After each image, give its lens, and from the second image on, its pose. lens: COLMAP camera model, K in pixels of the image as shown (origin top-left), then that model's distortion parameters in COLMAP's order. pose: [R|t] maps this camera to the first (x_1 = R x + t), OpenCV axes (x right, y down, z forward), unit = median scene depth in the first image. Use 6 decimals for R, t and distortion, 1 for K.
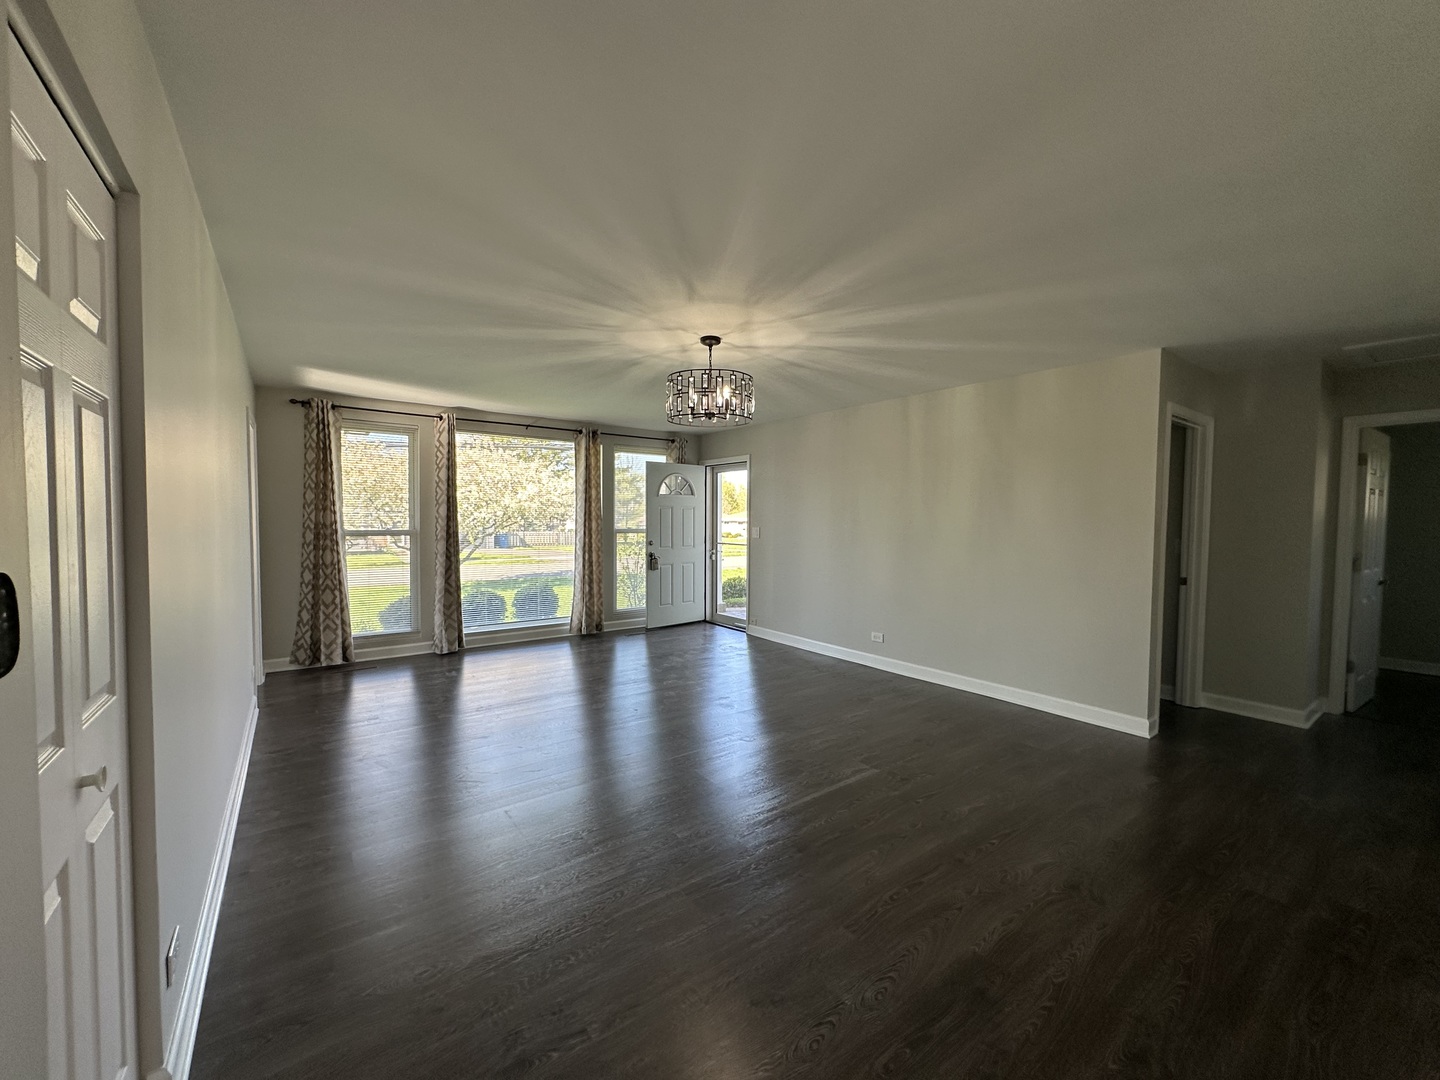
lens RADIAL K [[572.2, 0, 719.9], [0, 572.2, 549.0], [0, 0, 1]] dist [-0.001246, -0.000082]
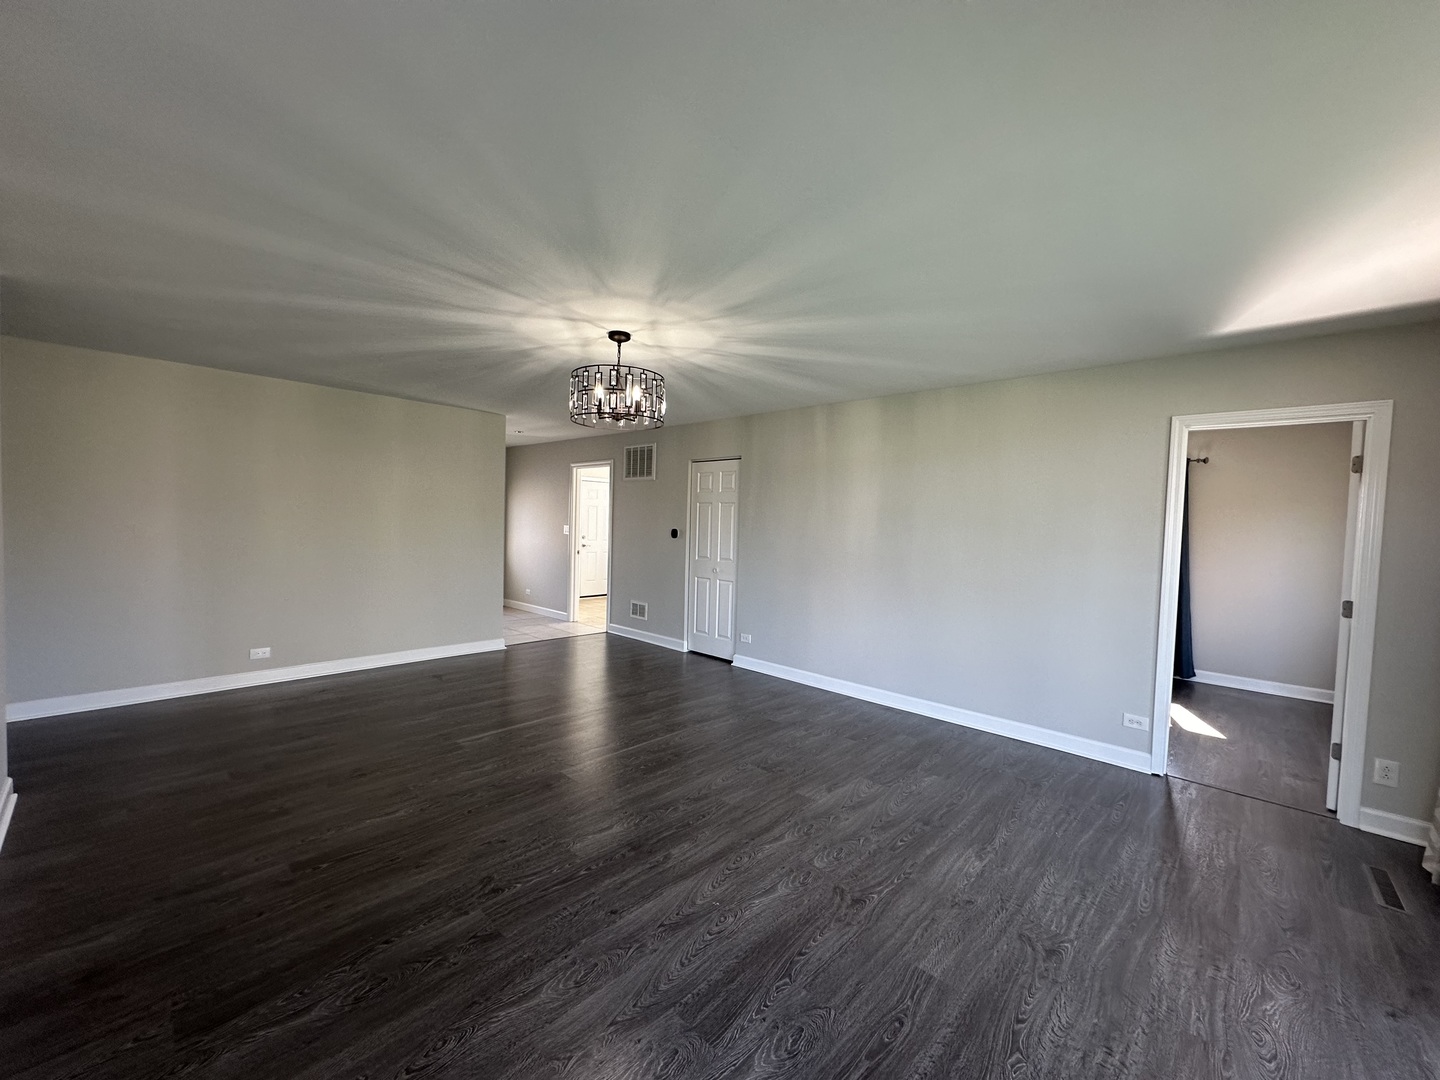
lens RADIAL K [[572.2, 0, 720.3], [0, 572.2, 546.0], [0, 0, 1]] dist [-0.001246, -0.000082]
pose [[-0.982634, -0.029754, -0.183154, -0.011671], [-0.048765, 0.993773, 0.100182, -0.084449], [0.179033, 0.107374, -0.977966, 1.322927]]
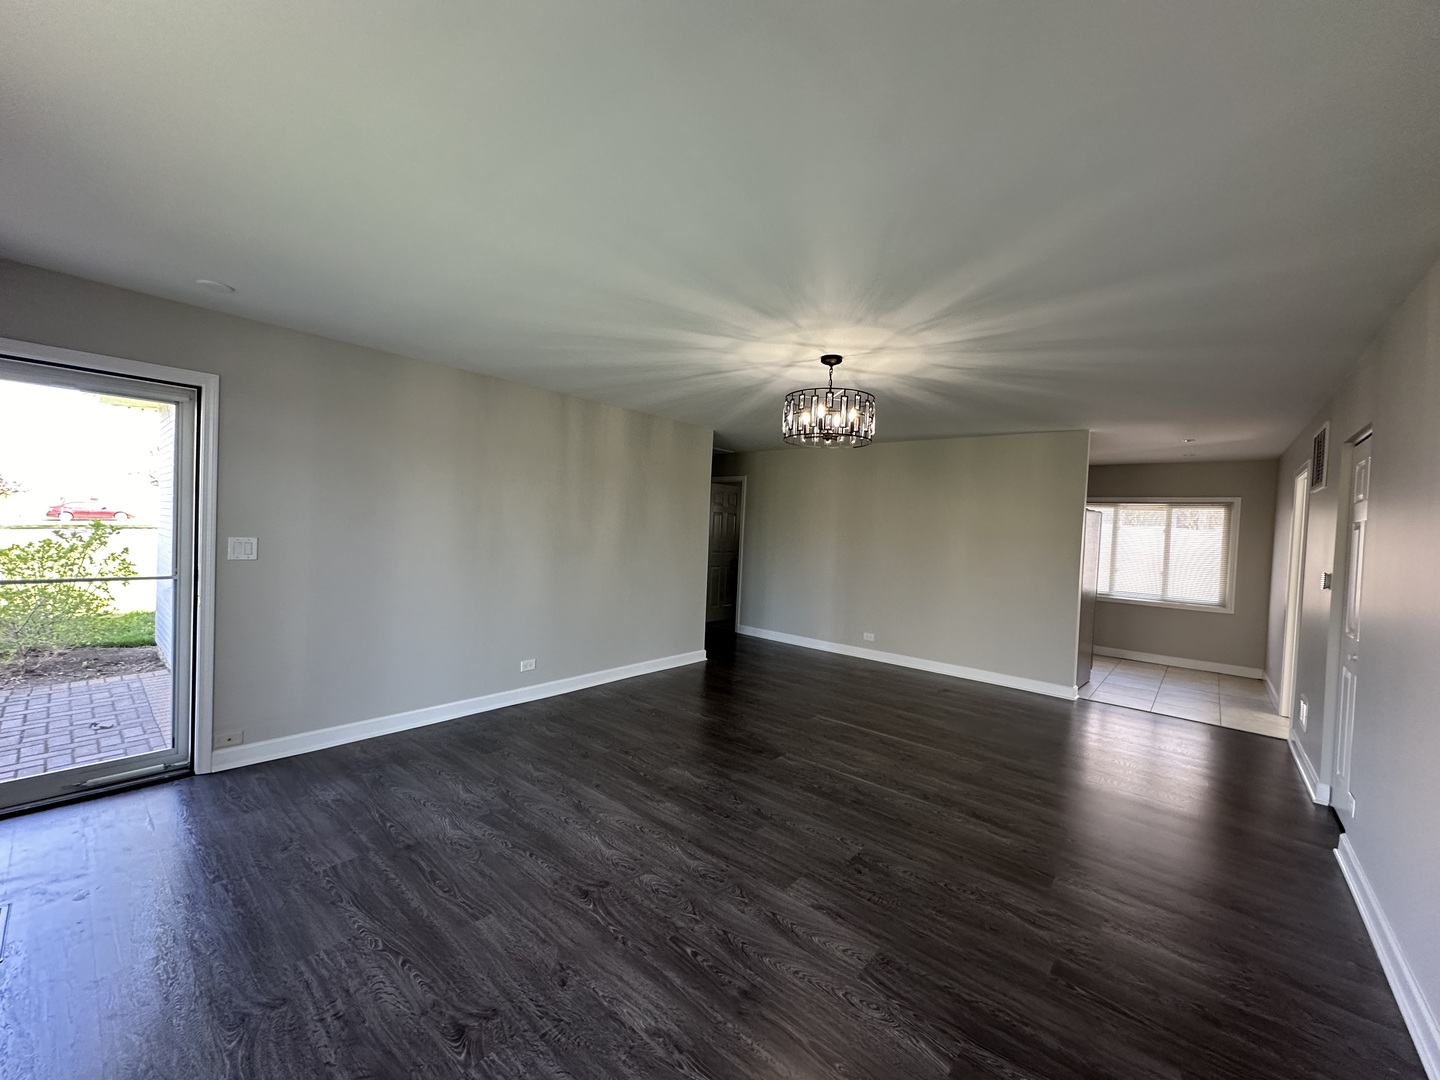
lens RADIAL K [[572.2, 0, 715.6], [0, 572.2, 543.3], [0, 0, 1]] dist [-0.001246, -0.000082]
pose [[-0.221210, -0.046577, 0.974113, -0.627565], [0.010076, 0.998696, 0.050041, -0.068273], [-0.975174, 0.020884, -0.220452, 0.946629]]
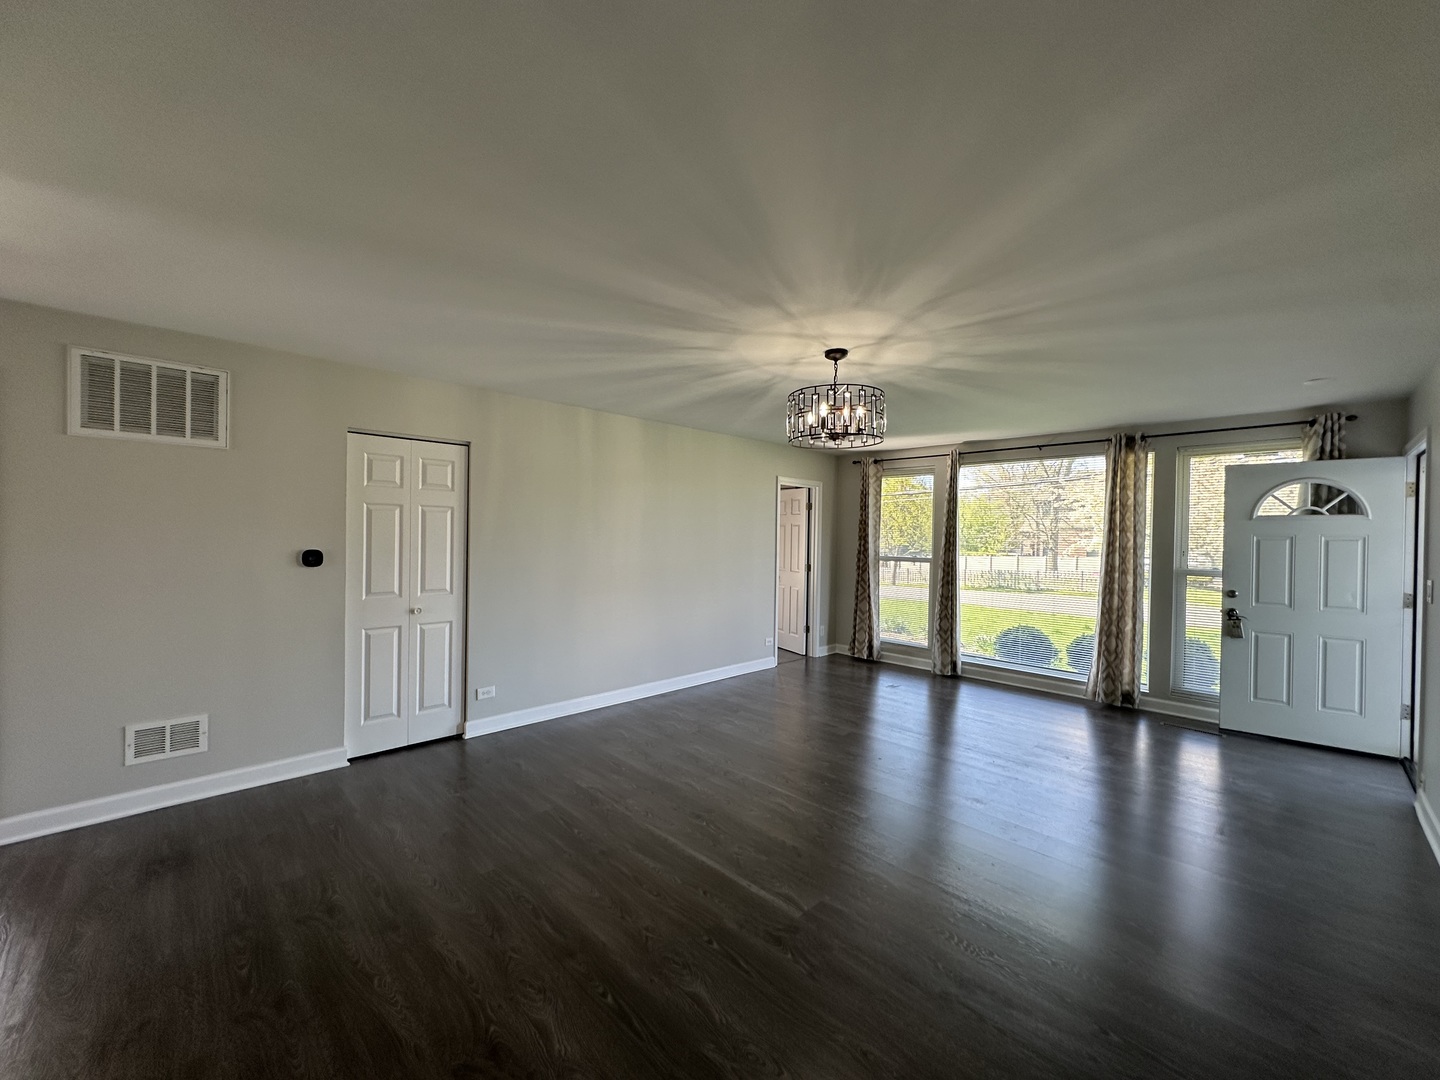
lens RADIAL K [[572.2, 0, 717.5], [0, 572.2, 542.8], [0, 0, 1]] dist [-0.001246, -0.000082]
pose [[0.137385, 0.005617, -0.990502, 0.575926], [-0.071026, 0.997466, -0.004195, -0.031945], [0.987968, 0.070928, 0.137436, 0.474826]]
